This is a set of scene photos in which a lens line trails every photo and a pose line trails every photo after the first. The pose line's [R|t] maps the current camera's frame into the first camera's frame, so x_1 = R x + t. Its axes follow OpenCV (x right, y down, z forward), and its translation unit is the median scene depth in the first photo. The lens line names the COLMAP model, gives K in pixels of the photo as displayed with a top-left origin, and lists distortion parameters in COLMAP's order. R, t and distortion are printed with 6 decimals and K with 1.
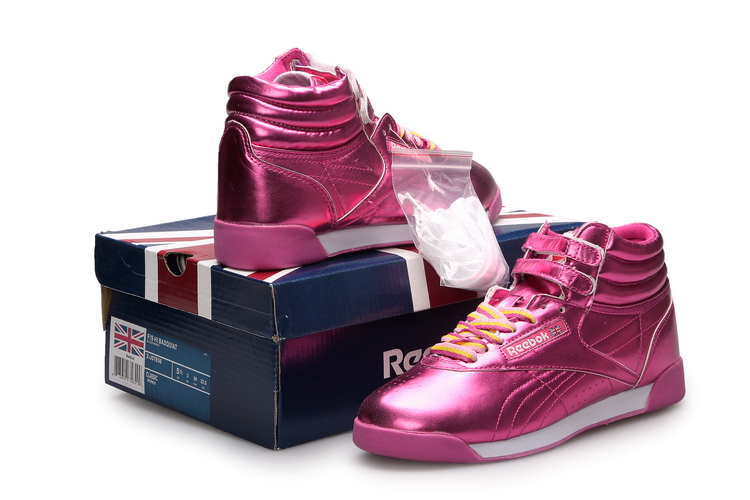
lens RADIAL K [[1726.0, 0, 375.0], [0, 1726.0, 250.0], [0, 0, 1]] dist [0.541940, 0.198672]
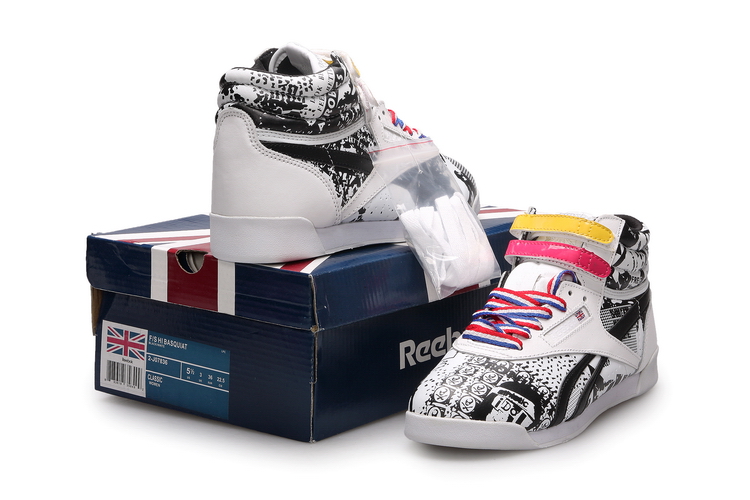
lens RADIAL K [[1726.0, 0, 375.0], [0, 1726.0, 250.0], [0, 0, 1]] dist [0.541940, 0.198672]
pose [[0.983562, -0.026954, 0.178546, -0.183147], [0.031052, 0.999314, -0.020198, 0.024347], [-0.177879, 0.025410, 0.983724, 0.011846]]
